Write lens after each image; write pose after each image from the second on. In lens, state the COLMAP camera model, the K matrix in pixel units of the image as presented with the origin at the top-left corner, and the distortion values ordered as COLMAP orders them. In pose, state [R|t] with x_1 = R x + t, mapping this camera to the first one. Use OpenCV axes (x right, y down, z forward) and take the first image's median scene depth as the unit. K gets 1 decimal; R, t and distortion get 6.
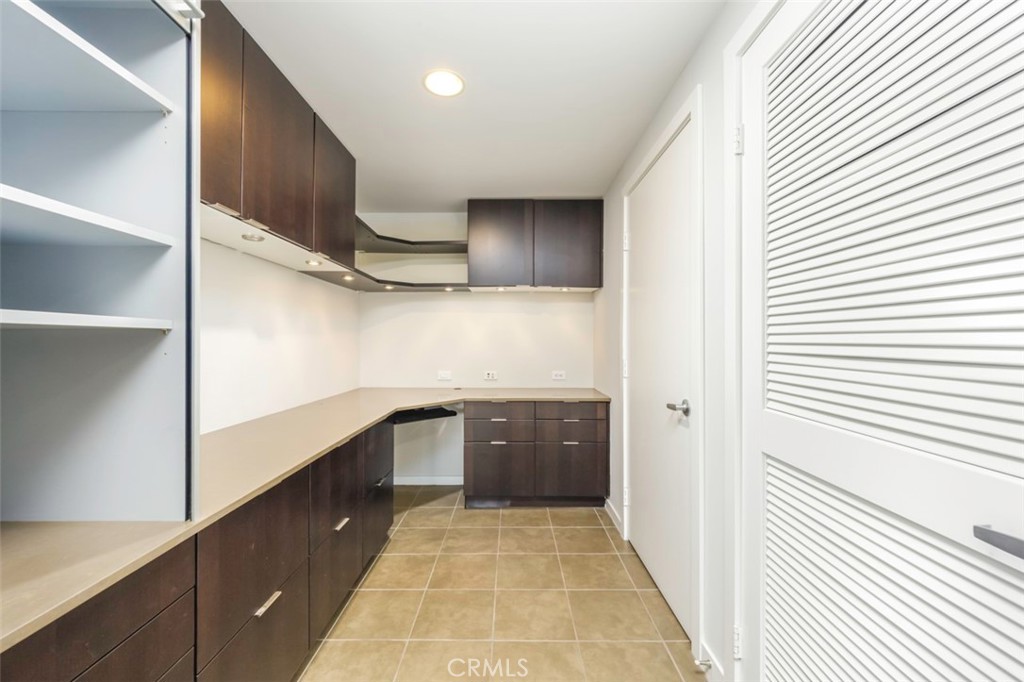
lens RADIAL K [[404.8, 0, 504.0], [0, 404.8, 339.5], [0, 0, 1]] dist [-0.000224, -0.002074]
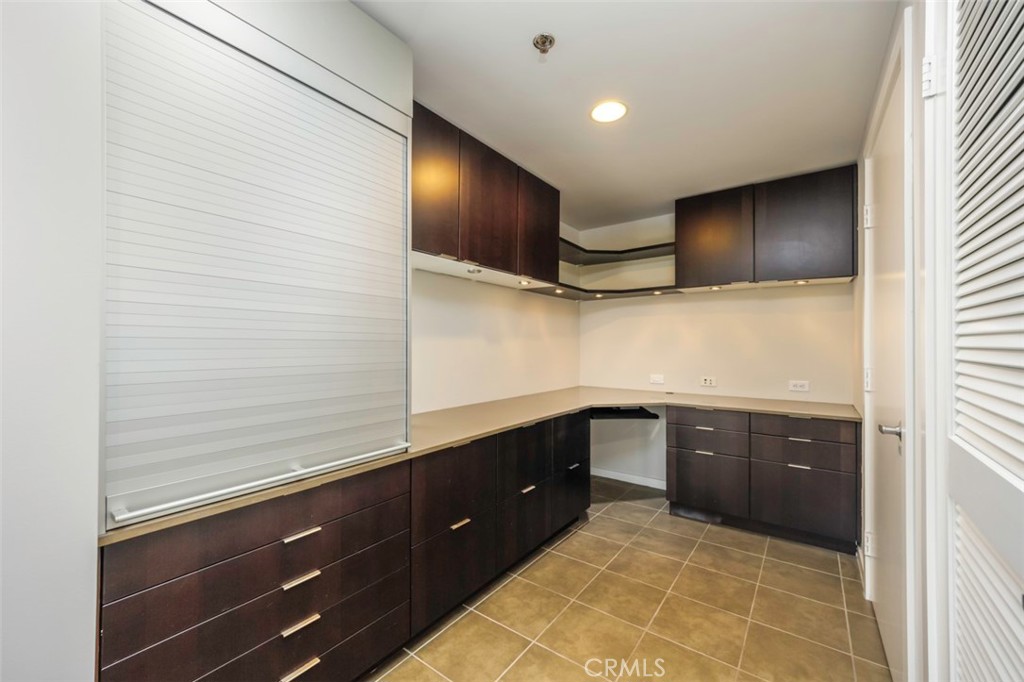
lens RADIAL K [[404.8, 0, 504.5], [0, 404.8, 340.8], [0, 0, 1]] dist [-0.000224, -0.002074]
pose [[0.802920, -0.006585, -0.596051, 0.199796], [0.003862, 0.999975, -0.005846, -0.001332], [0.596075, 0.002392, 0.802925, -0.040929]]
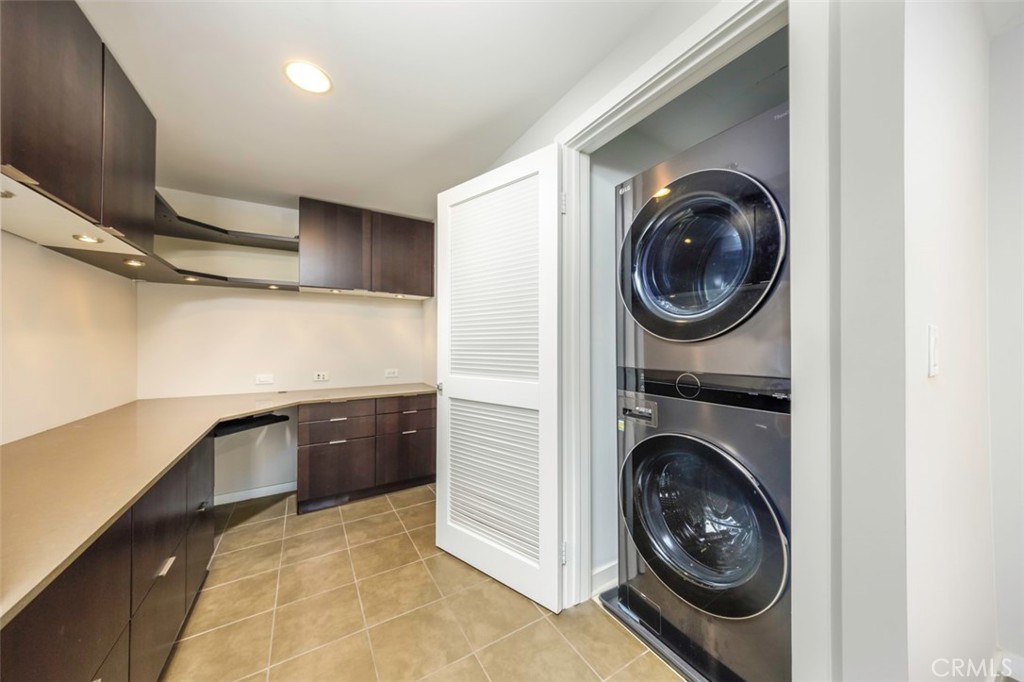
lens RADIAL K [[348.4, 0, 509.6], [0, 348.4, 341.0], [0, 0, 1]] dist [0.000069, 0.000525]
pose [[0.849663, 0.003326, 0.527315, -0.125135], [-0.003901, 0.999992, -0.000021, -0.001315], [-0.527311, -0.002040, 0.849670, 0.025435]]
